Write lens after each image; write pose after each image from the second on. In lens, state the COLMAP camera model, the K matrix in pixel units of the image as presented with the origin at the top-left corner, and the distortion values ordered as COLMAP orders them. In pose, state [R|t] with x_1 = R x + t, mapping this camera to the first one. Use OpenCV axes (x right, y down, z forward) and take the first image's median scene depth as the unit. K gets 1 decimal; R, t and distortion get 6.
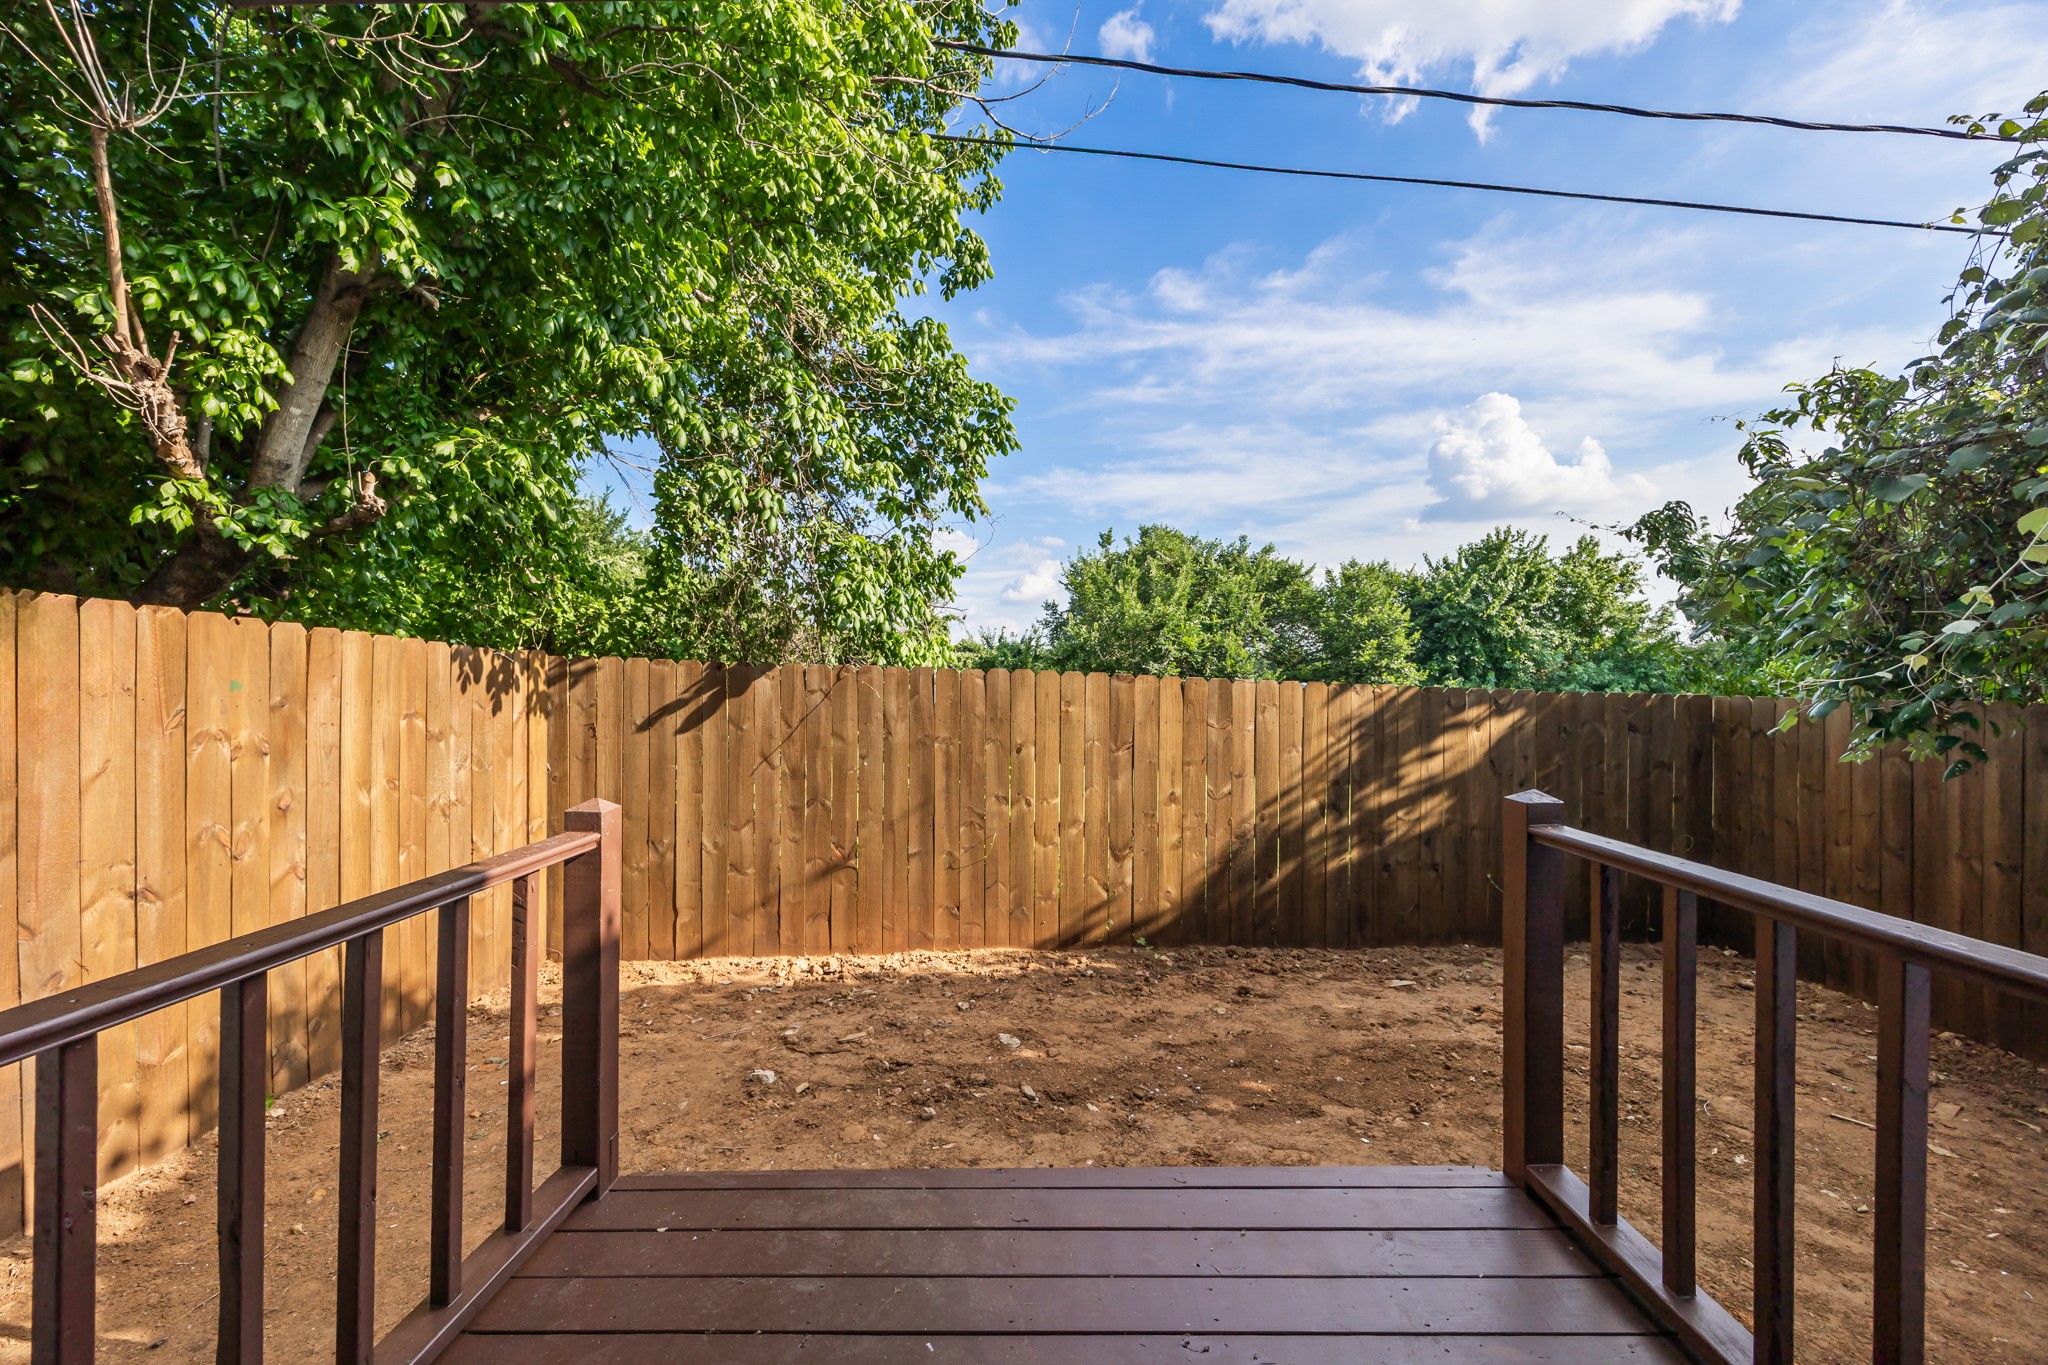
lens RADIAL K [[812.9, 0, 1020.4], [0, 812.9, 681.3], [0, 0, 1]] dist [0.000102, -0.000022]
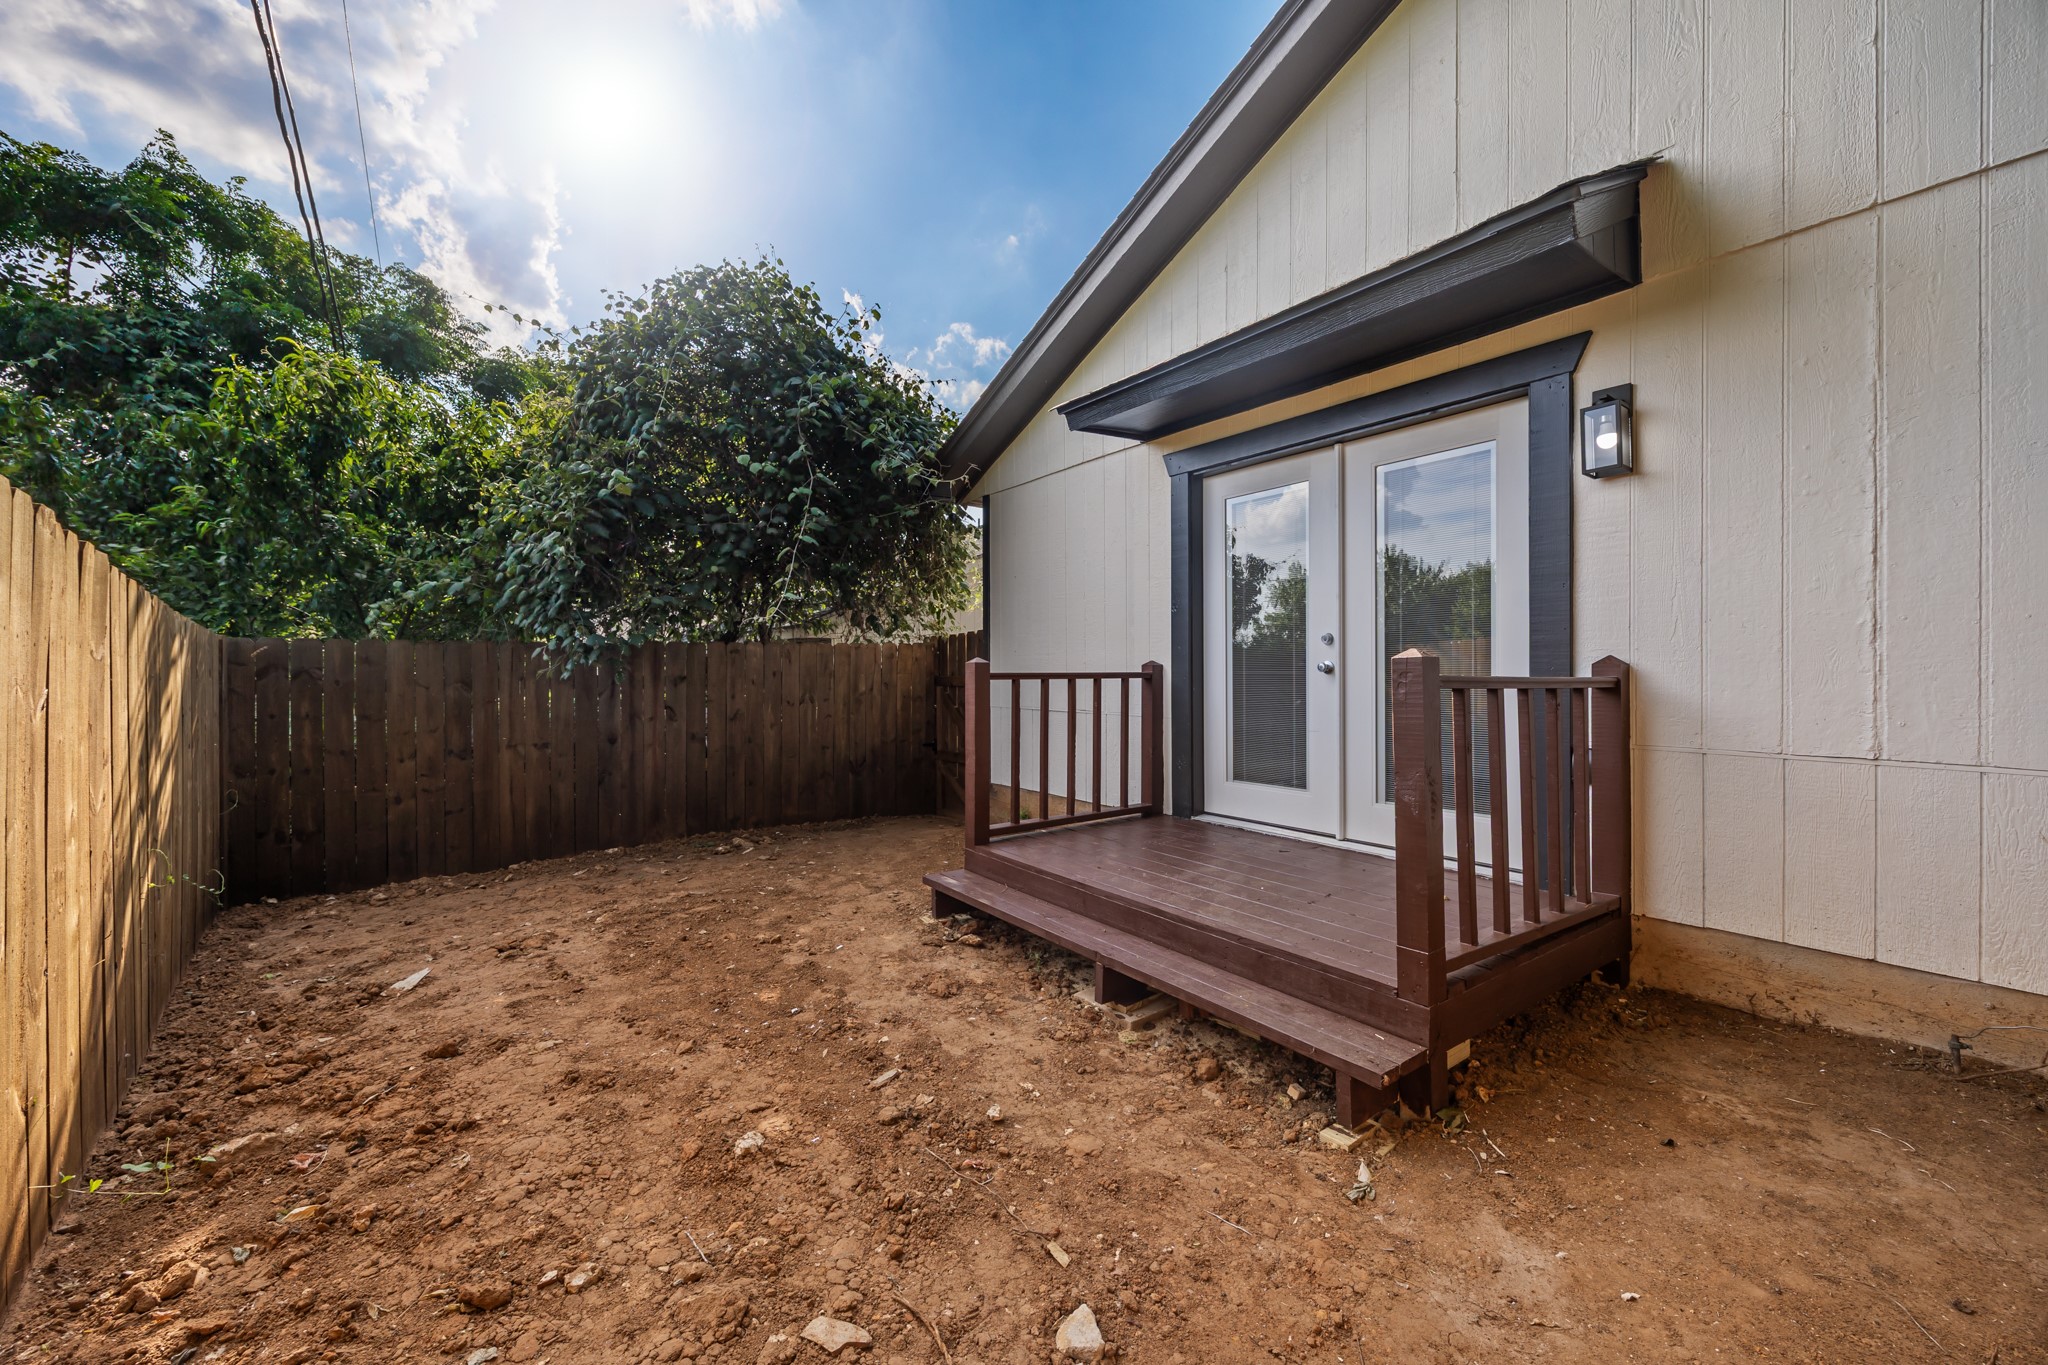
lens RADIAL K [[812.9, 0, 1019.4], [0, 812.9, 678.2], [0, 0, 1]] dist [0.000102, -0.000022]
pose [[-0.617813, 0.000300, 0.786325, -0.695501], [0.001850, 0.999998, 0.001072, 0.104376], [-0.786323, 0.002117, -0.617813, 1.367065]]
